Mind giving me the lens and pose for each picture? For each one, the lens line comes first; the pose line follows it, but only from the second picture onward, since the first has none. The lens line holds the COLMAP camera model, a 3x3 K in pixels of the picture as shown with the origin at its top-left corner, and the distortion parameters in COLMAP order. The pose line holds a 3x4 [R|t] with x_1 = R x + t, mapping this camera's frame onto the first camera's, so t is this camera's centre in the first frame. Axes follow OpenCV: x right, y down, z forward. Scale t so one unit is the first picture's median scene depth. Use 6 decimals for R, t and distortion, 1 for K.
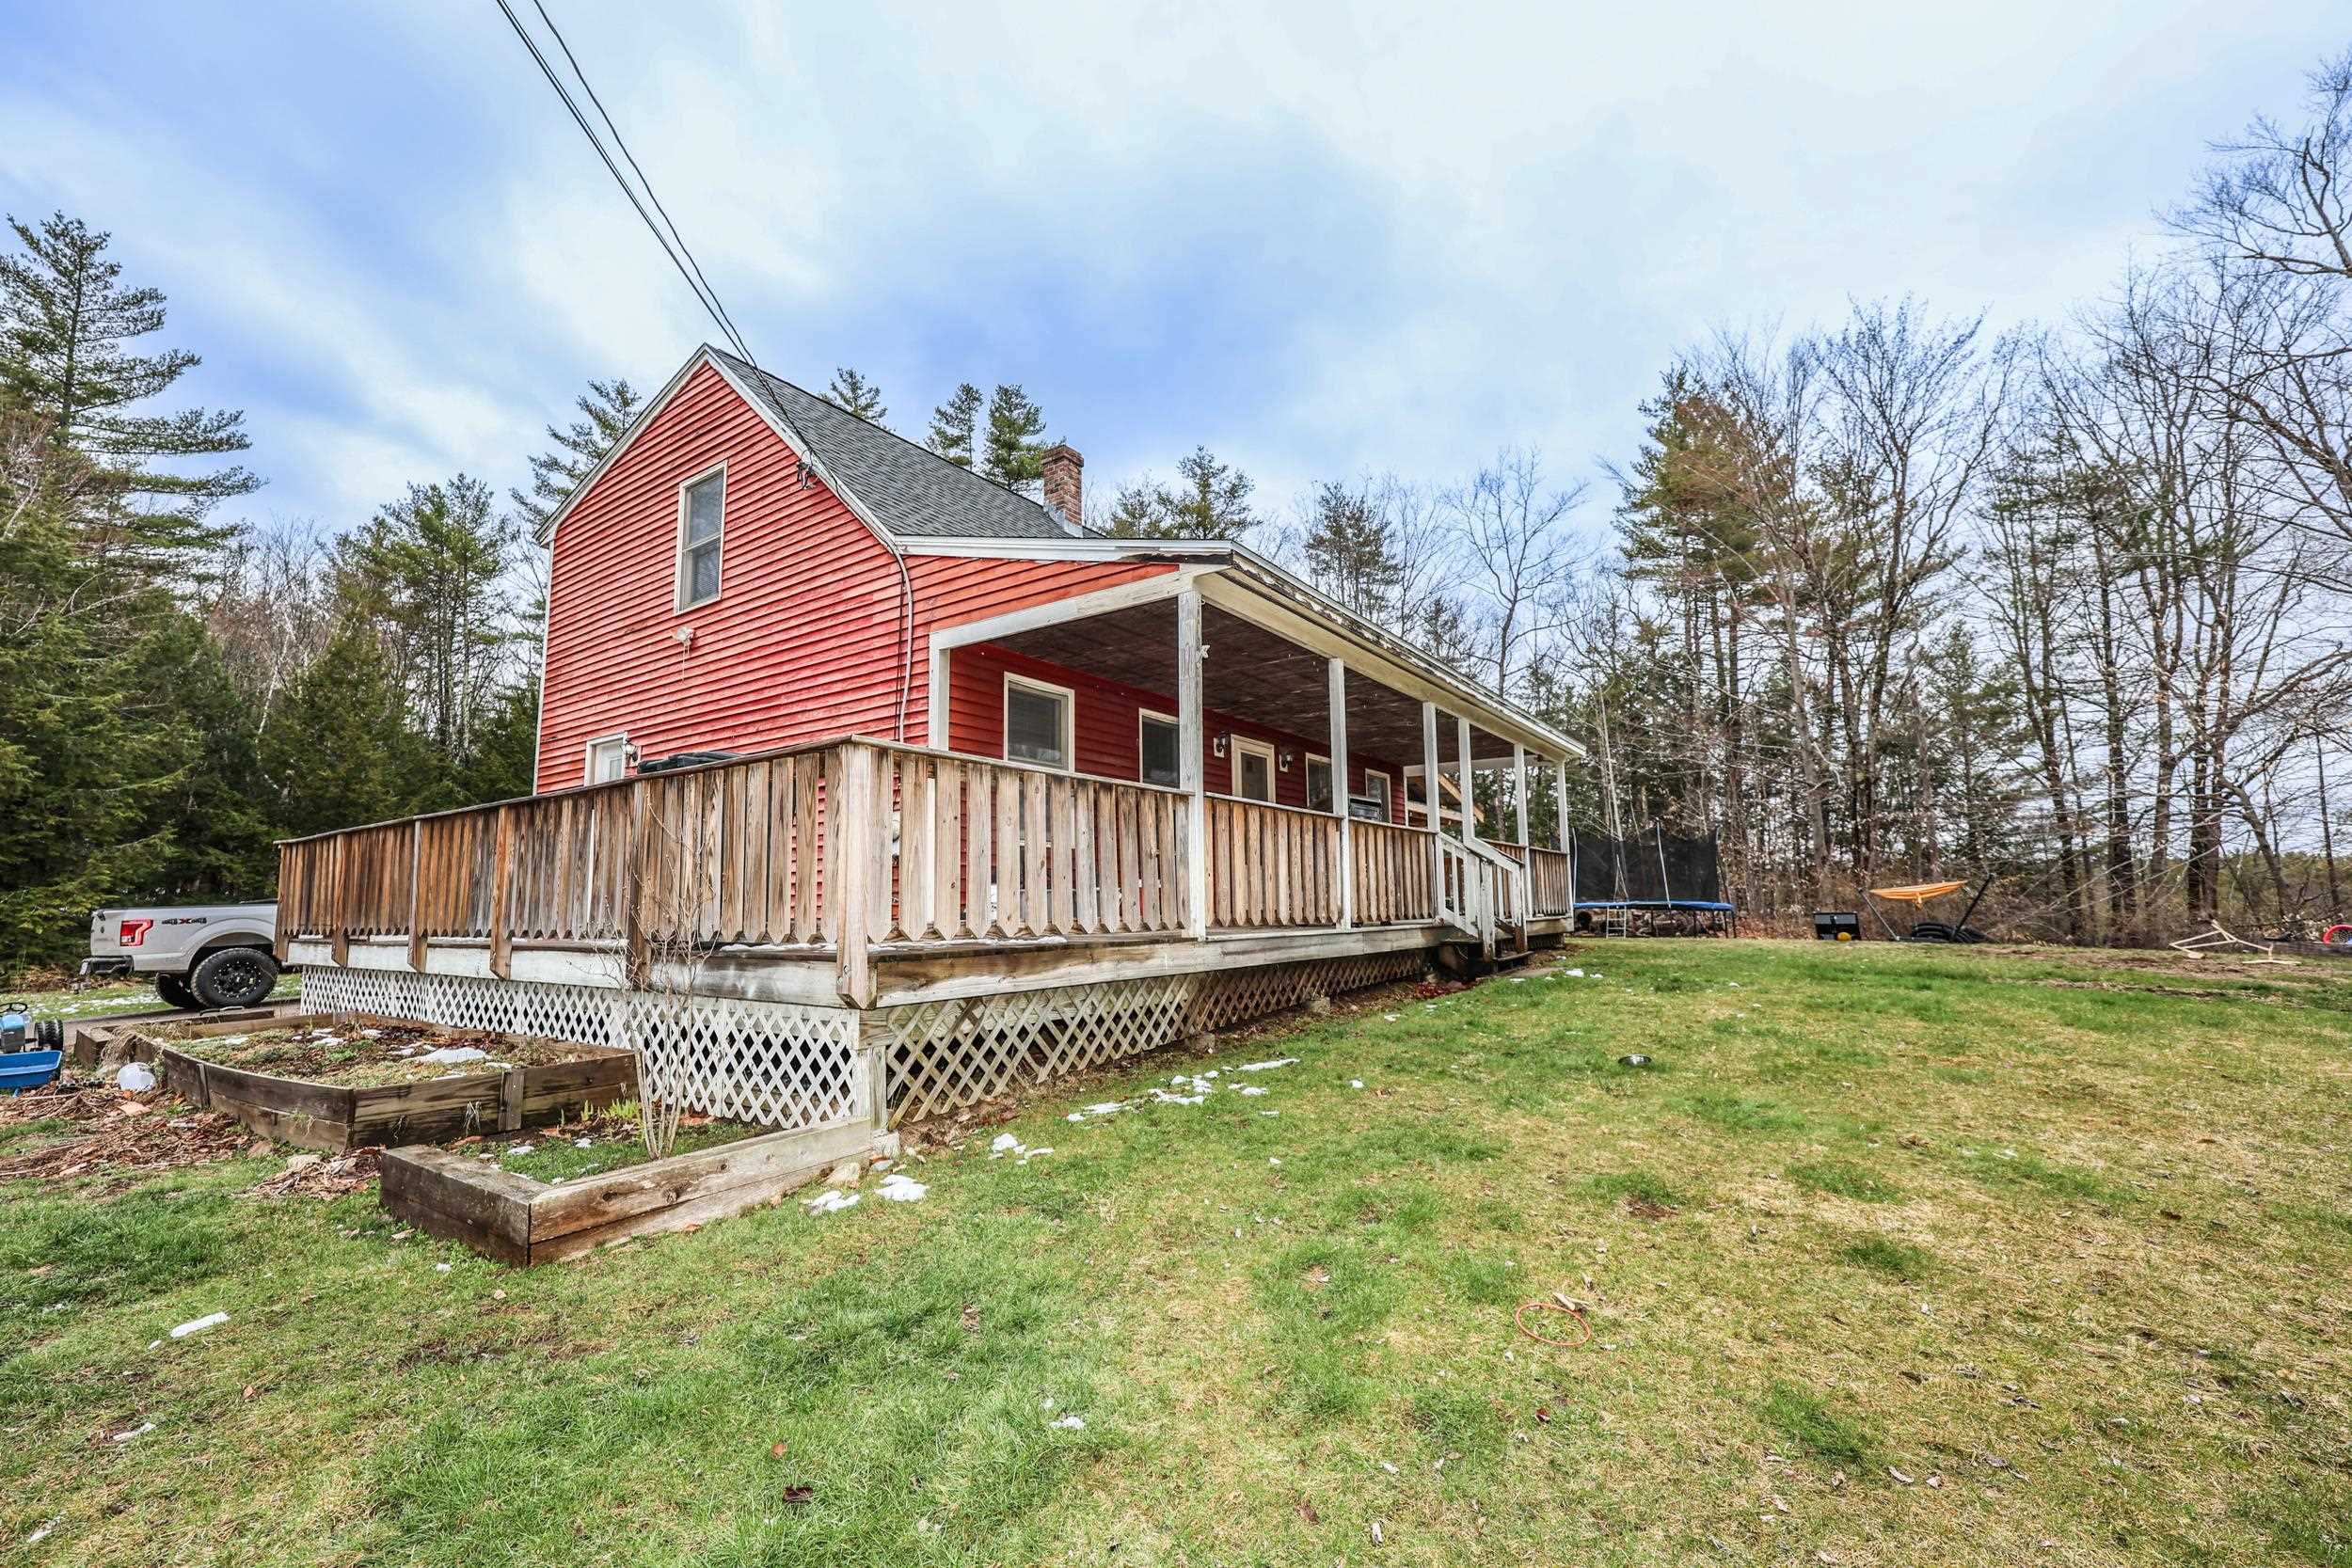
lens RADIAL K [[961.5, 0, 1175.4], [0, 961.5, 795.4], [0, 0, 1]] dist [-0.009874, 0.000065]
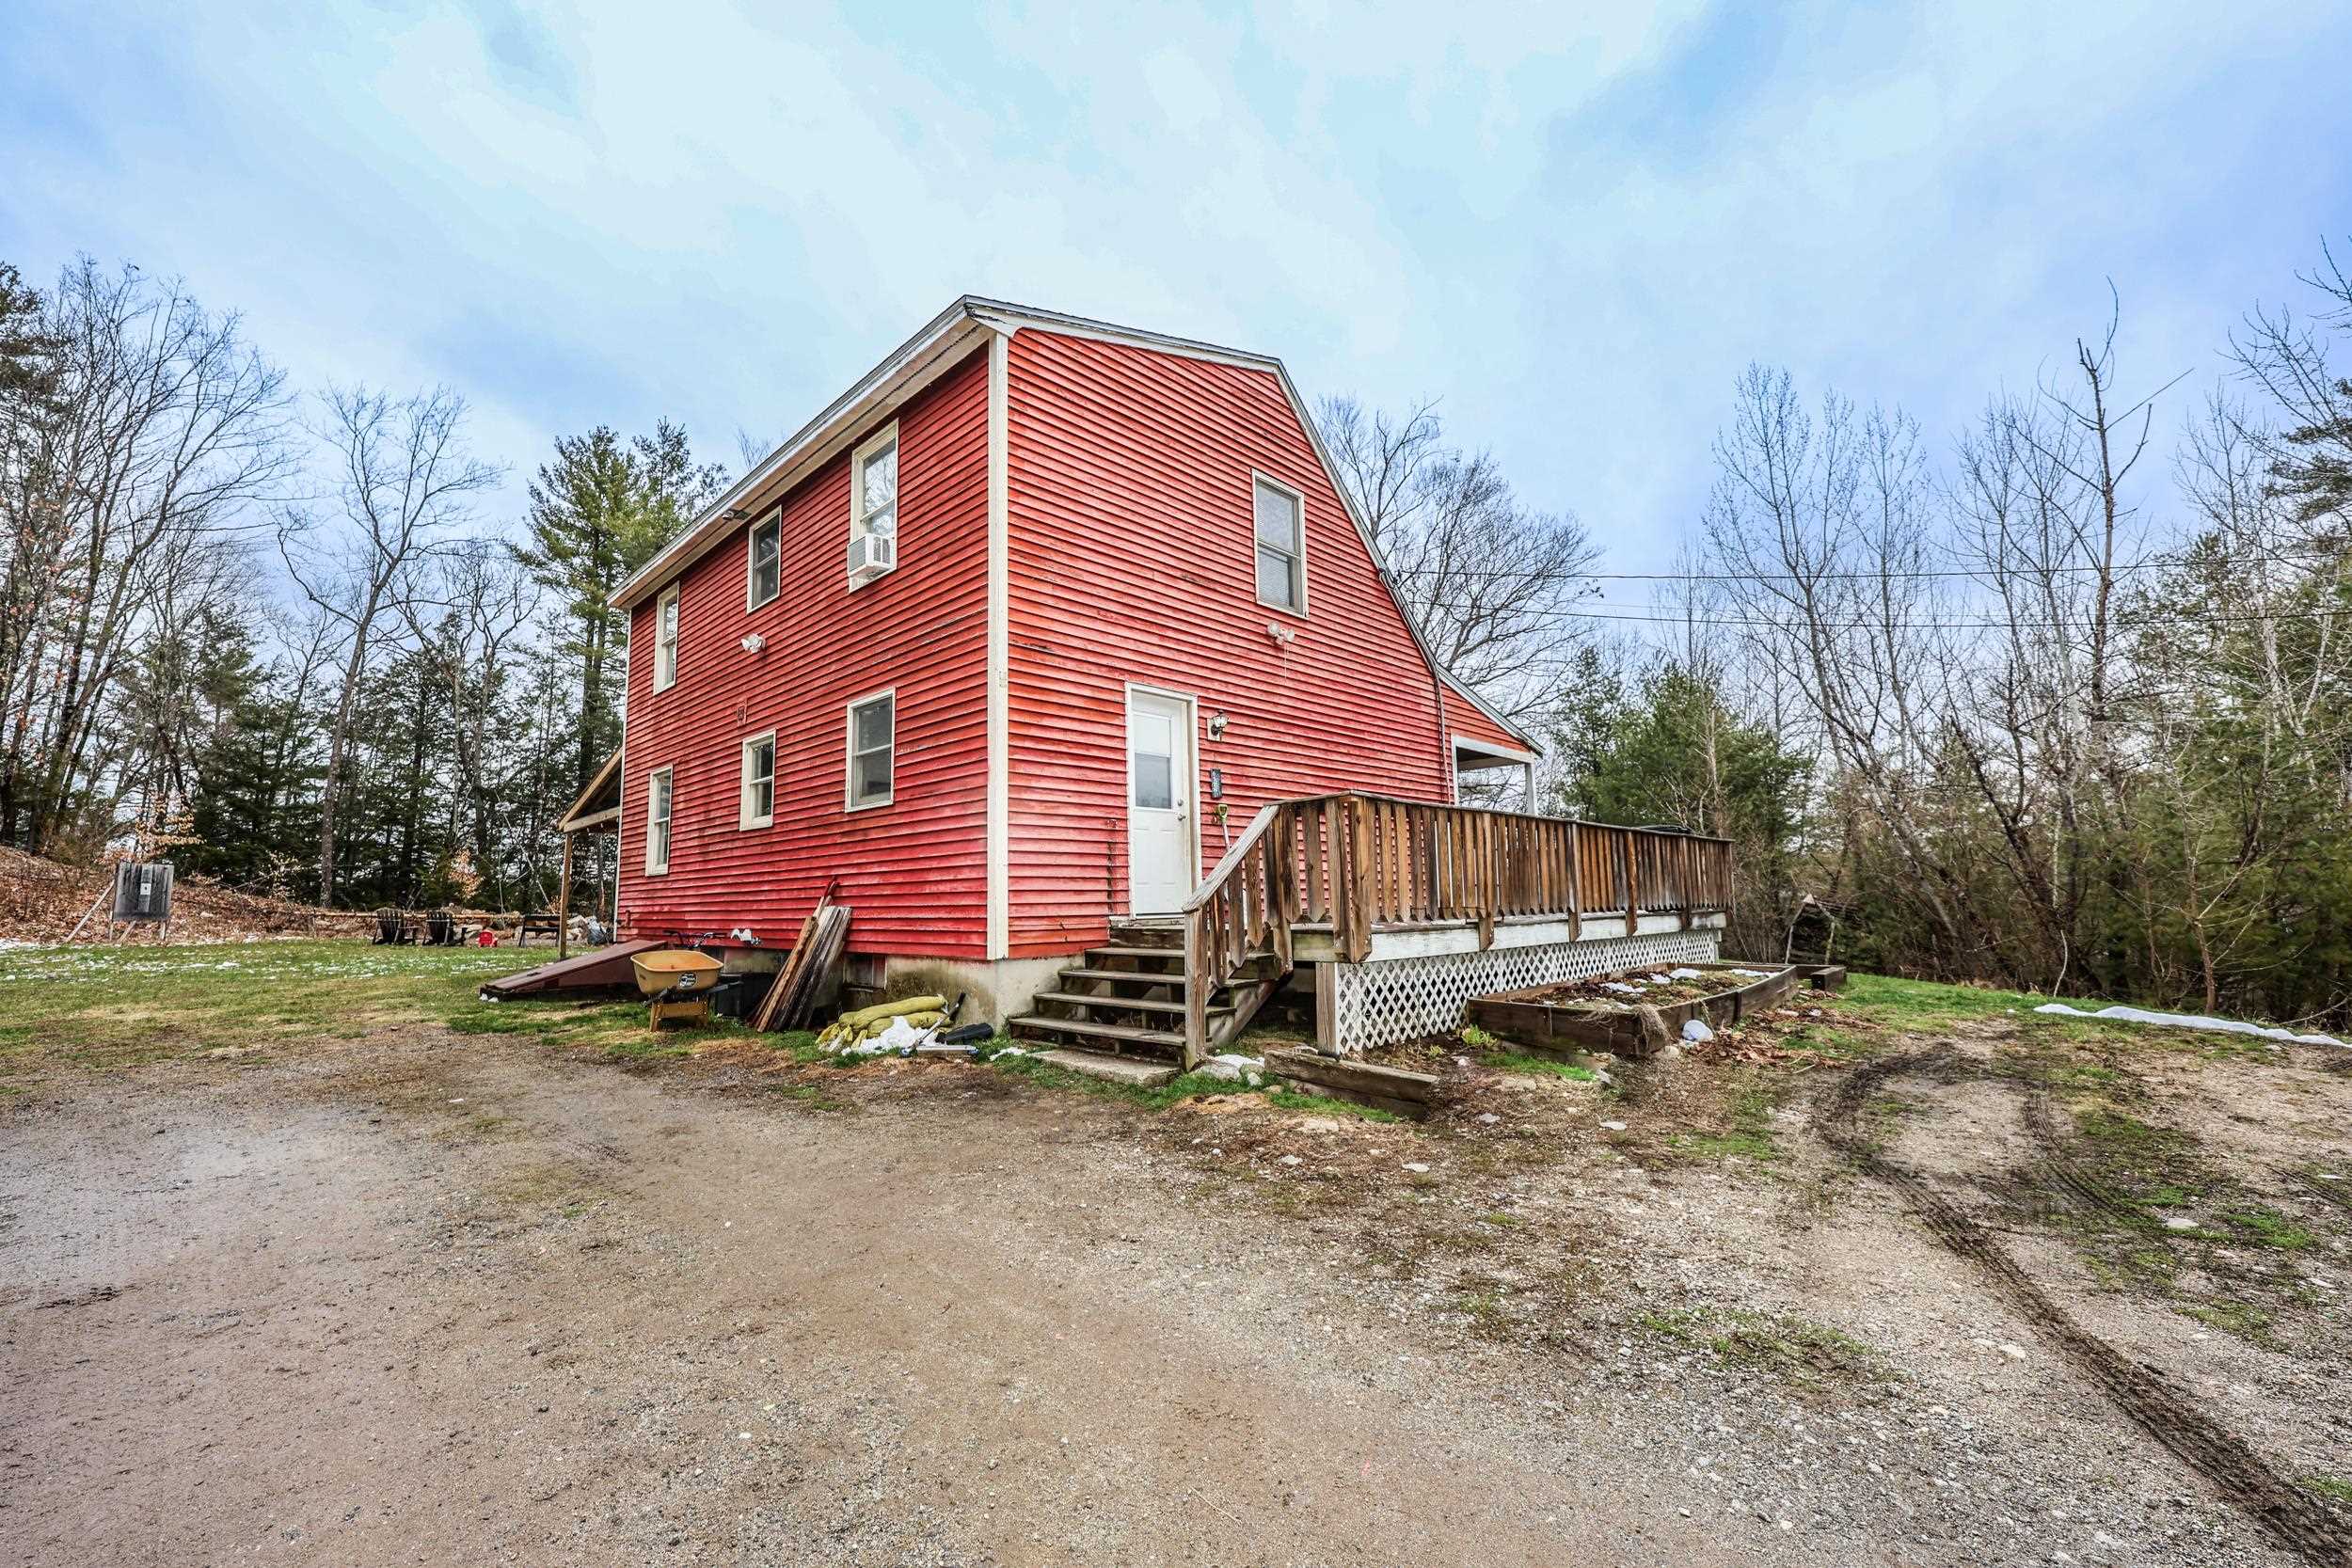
lens RADIAL K [[961.5, 0, 1175.4], [0, 961.5, 795.4], [0, 0, 1]] dist [-0.009874, 0.000065]
pose [[0.165943, 0.116910, 0.979181, -2.022121], [-0.103753, 0.989506, -0.100560, 0.156216], [-0.980662, -0.084906, 0.176331, 1.178030]]
